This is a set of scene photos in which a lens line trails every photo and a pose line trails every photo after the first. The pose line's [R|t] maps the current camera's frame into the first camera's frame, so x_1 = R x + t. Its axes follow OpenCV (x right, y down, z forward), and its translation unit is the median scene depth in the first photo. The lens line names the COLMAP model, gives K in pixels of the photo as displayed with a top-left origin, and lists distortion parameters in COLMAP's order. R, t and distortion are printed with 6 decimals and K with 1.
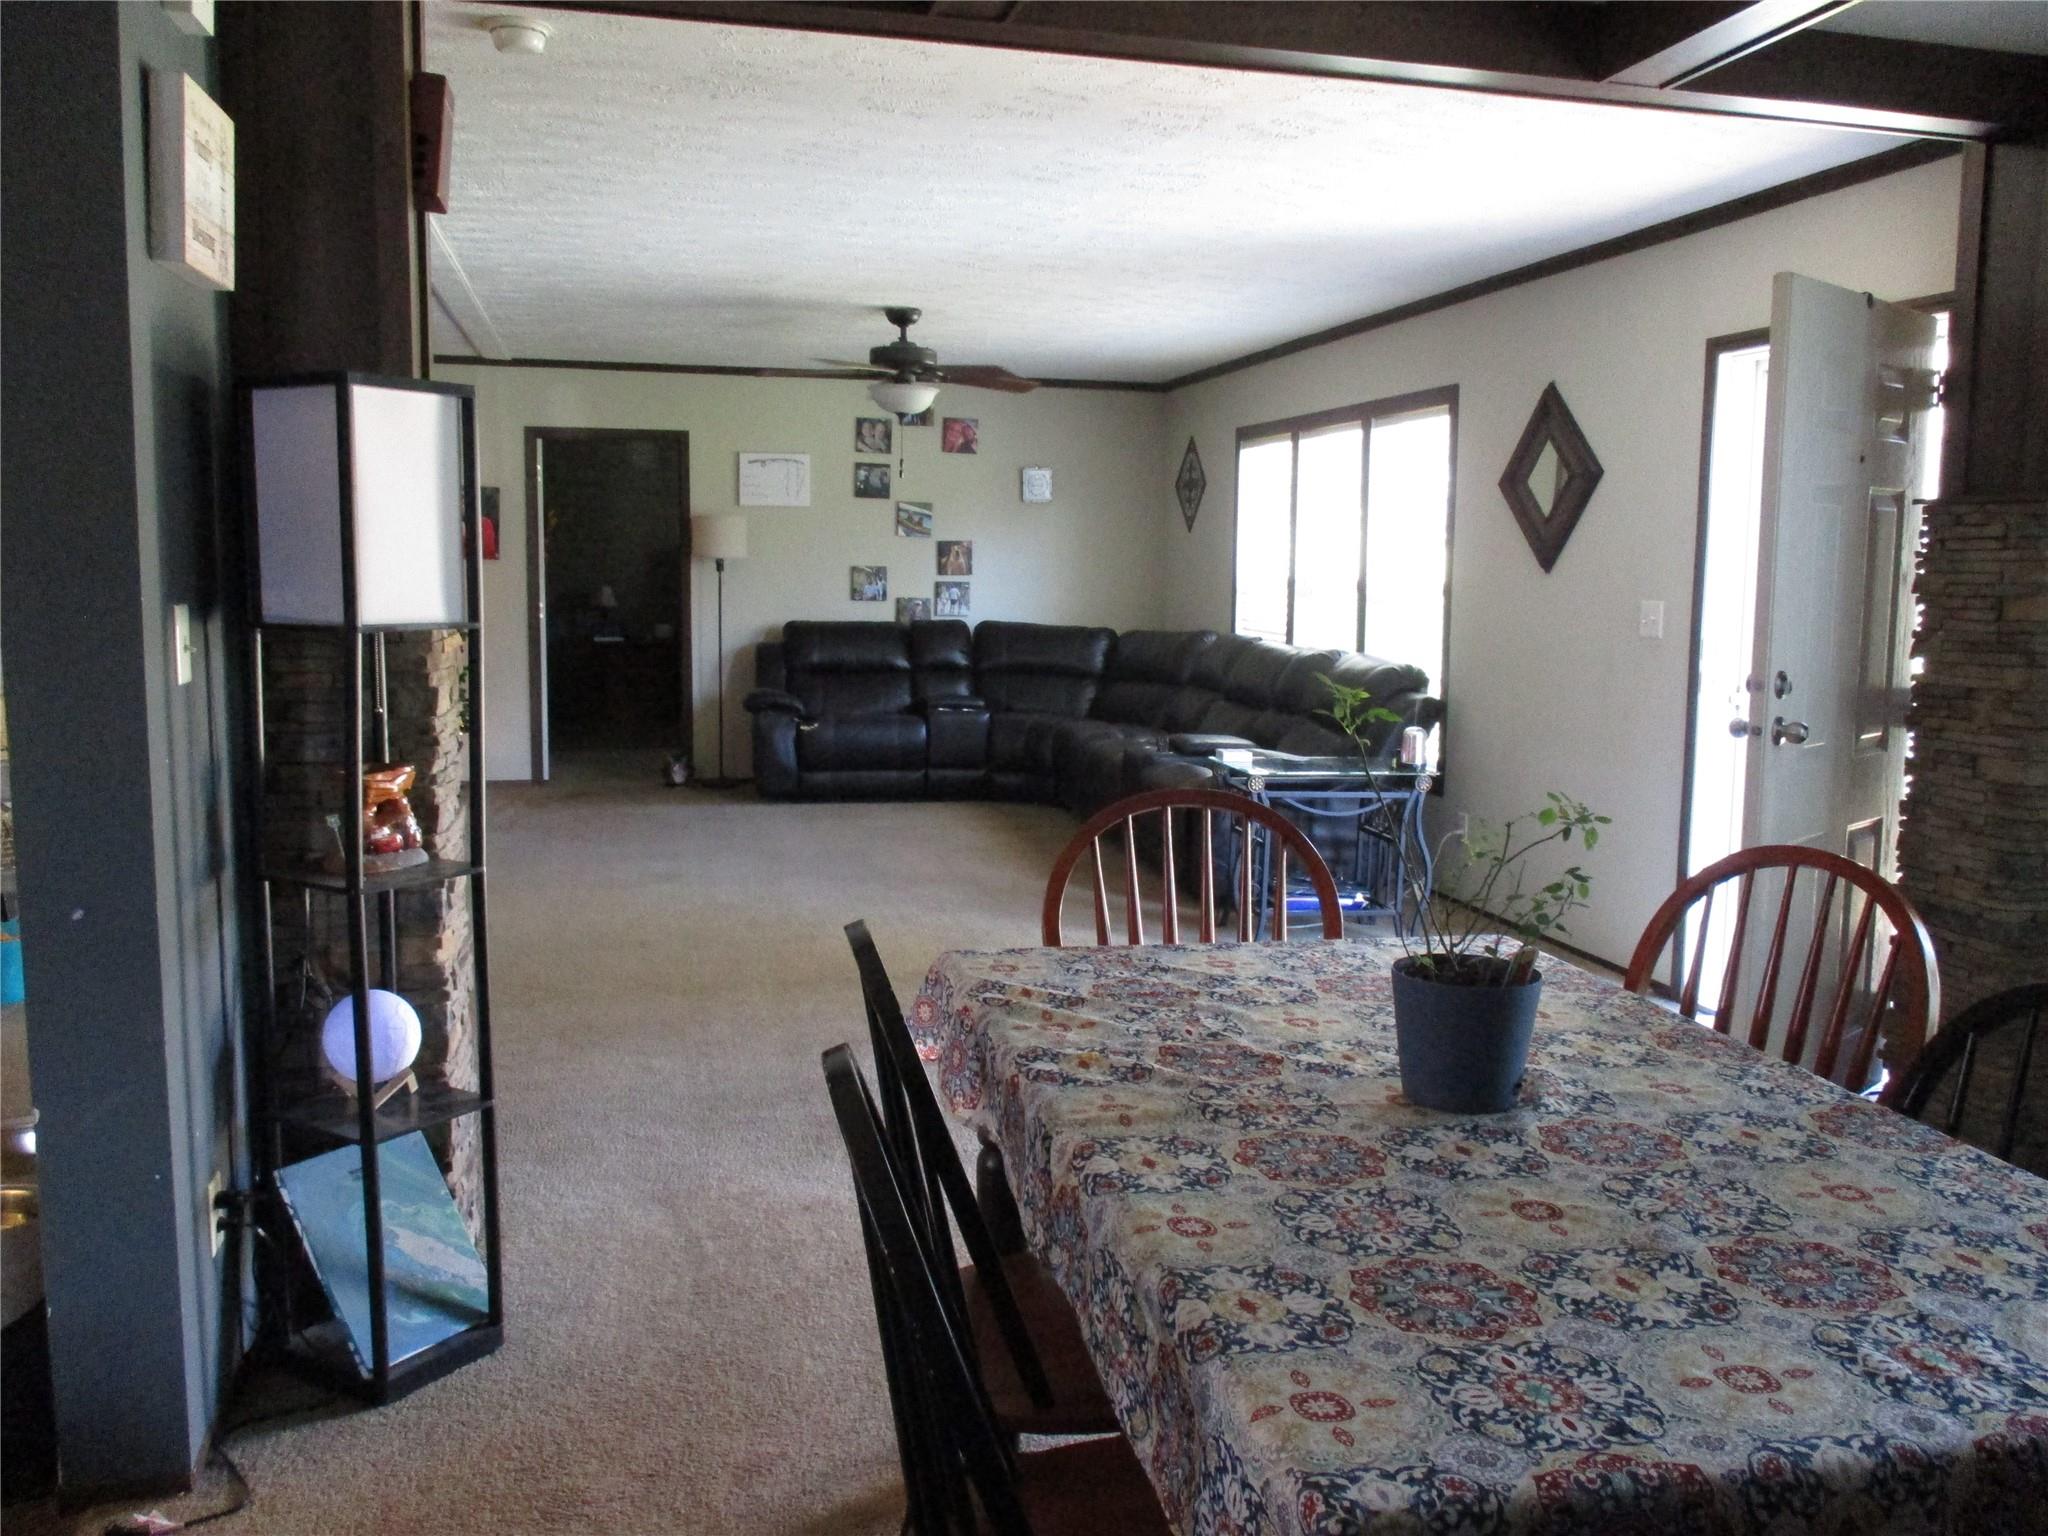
lens RADIAL K [[1691.8, 0, 1031.4], [0, 1691.8, 777.6], [0, 0, 1]] dist [-0.032992, 0.008754]
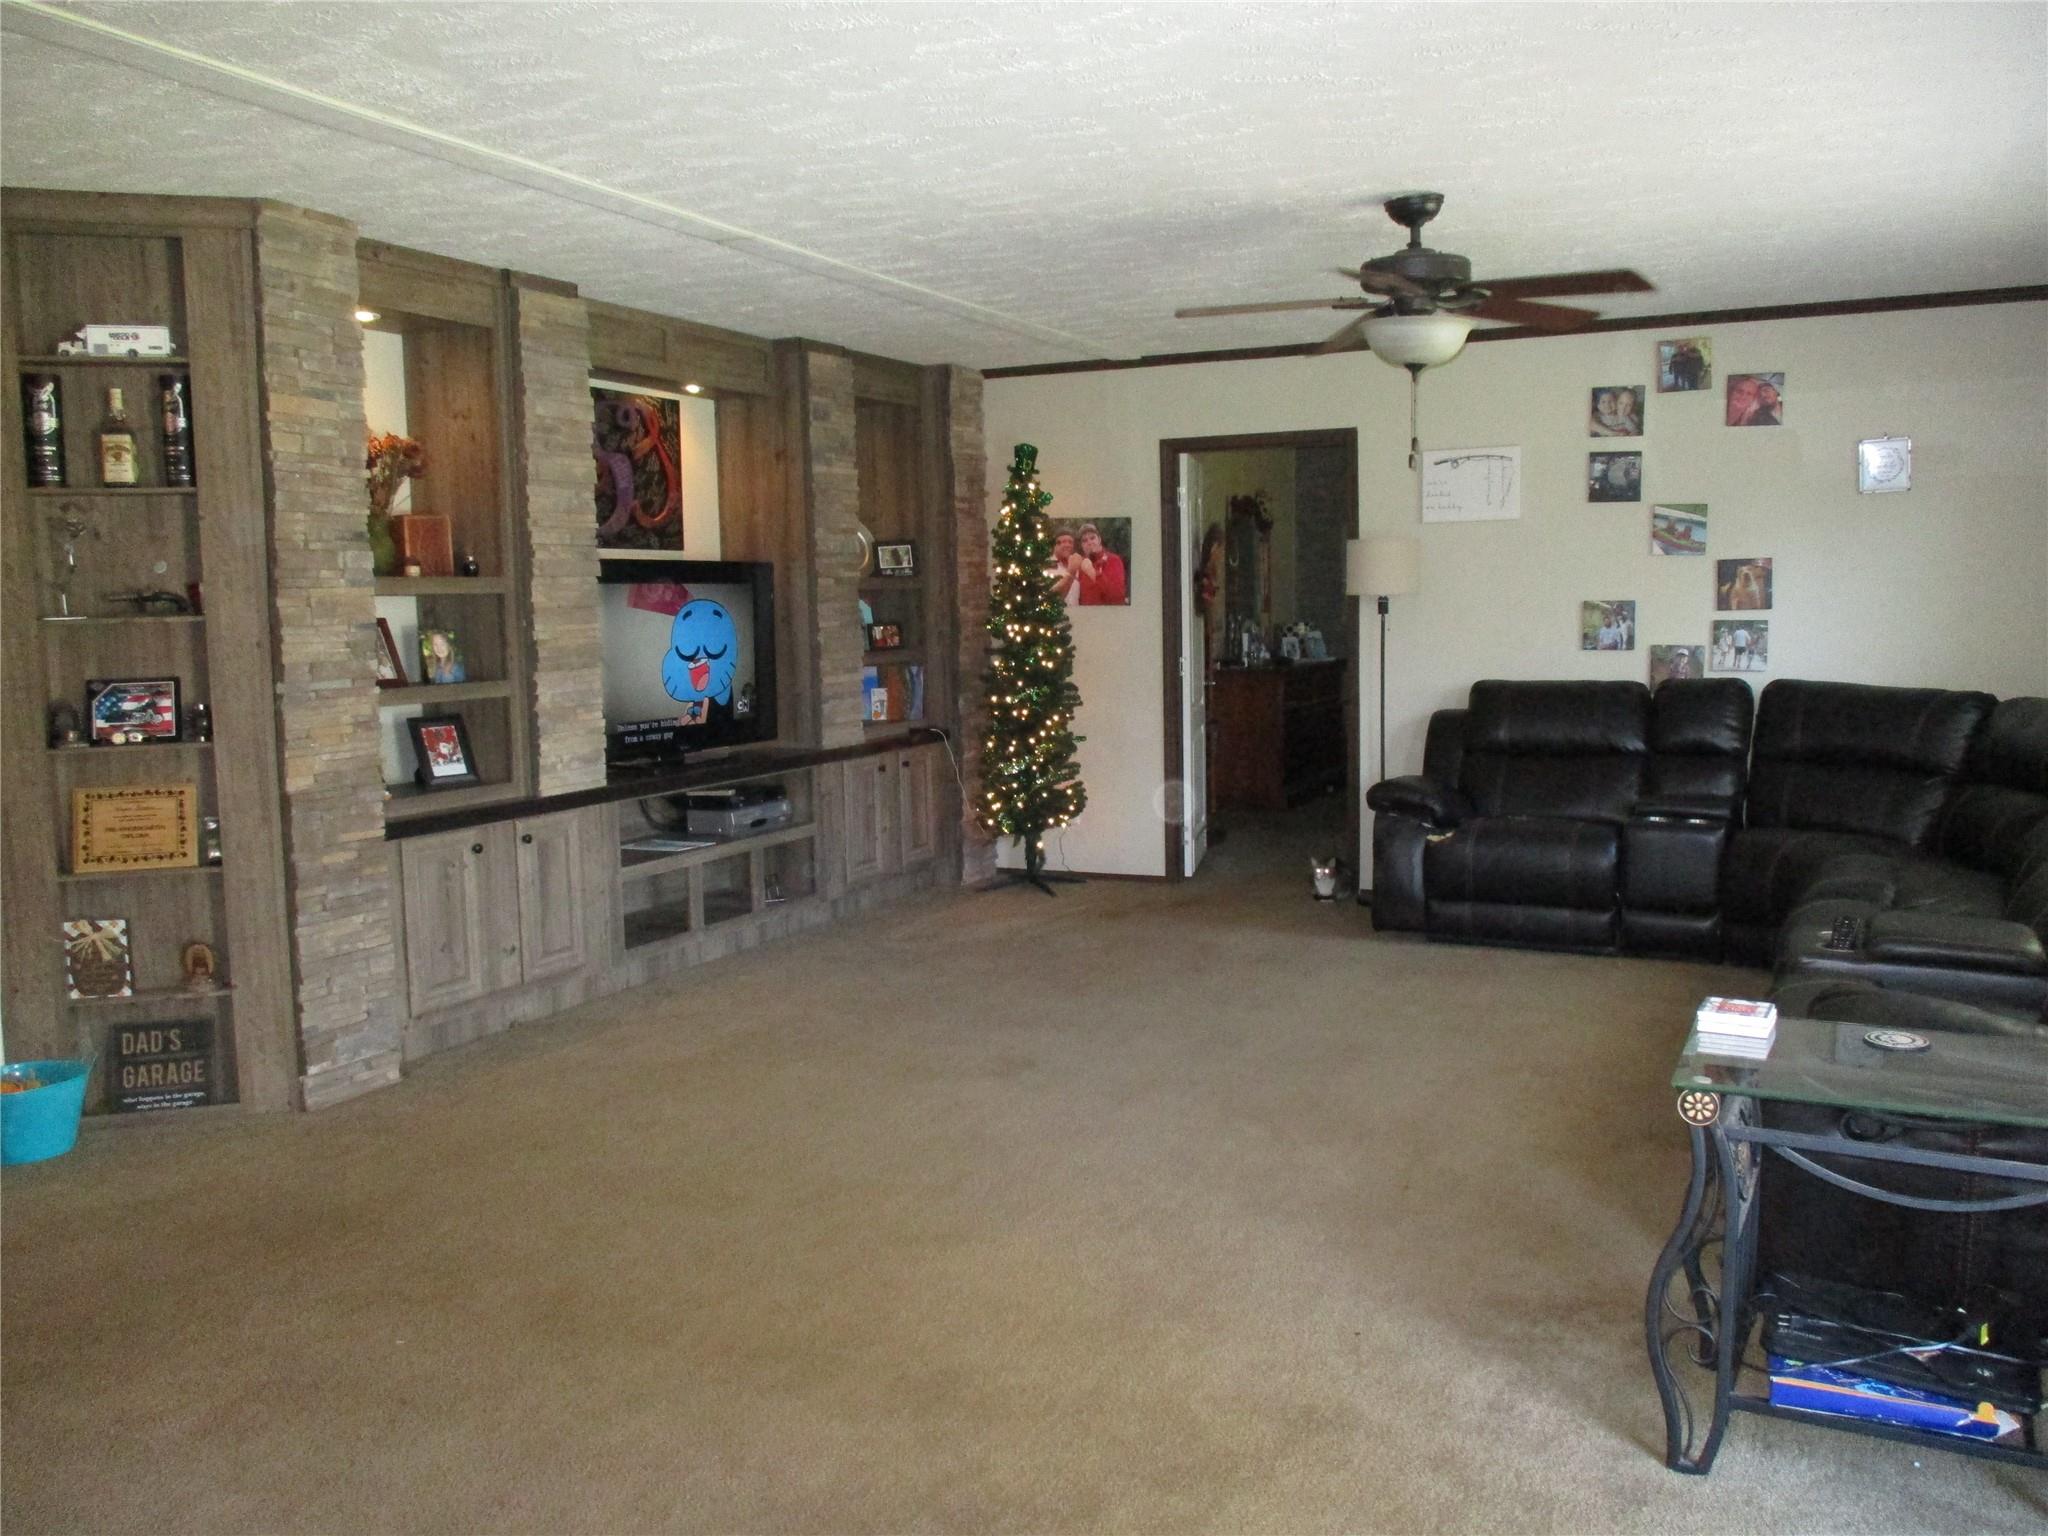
lens RADIAL K [[1691.8, 0, 1031.4], [0, 1691.8, 777.6], [0, 0, 1]] dist [-0.032992, 0.008754]
pose [[0.785129, 0.035404, -0.618320, 0.148177], [-0.044671, 0.999002, 0.000479, -0.042767], [0.617720, 0.027244, 0.785926, 0.316370]]
